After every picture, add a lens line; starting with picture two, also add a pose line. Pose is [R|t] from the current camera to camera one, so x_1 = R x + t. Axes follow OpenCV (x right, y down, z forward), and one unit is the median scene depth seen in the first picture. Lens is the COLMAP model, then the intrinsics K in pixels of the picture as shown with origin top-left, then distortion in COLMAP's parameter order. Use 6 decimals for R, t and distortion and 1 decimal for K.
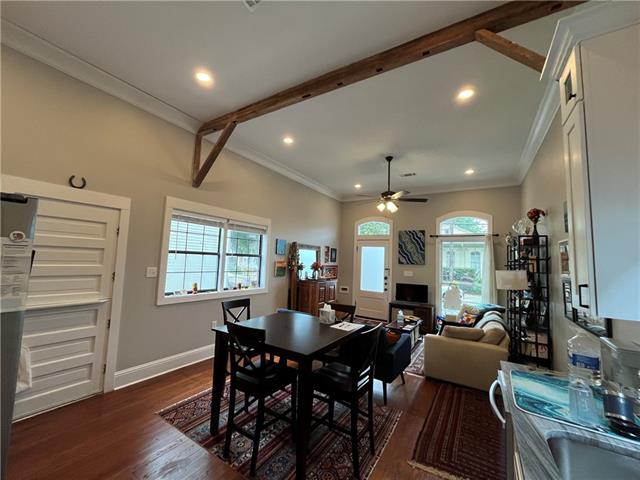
lens RADIAL K [[259.2, 0, 317.4], [0, 259.2, 239.5], [0, 0, 1]] dist [-0.009165, 0.000805]
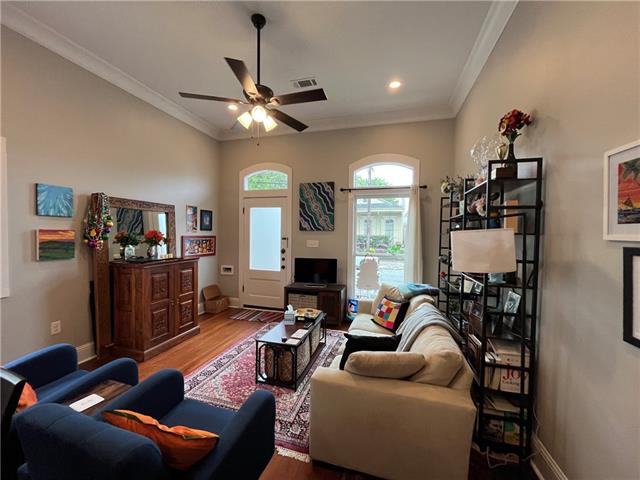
lens RADIAL K [[259.2, 0, 318.9], [0, 259.2, 239.0], [0, 0, 1]] dist [-0.009165, 0.000805]
pose [[0.958650, -0.035427, 0.282374, 0.173305], [0.004716, 0.994063, 0.108702, 0.043028], [-0.284549, -0.102876, 0.953126, 0.327146]]
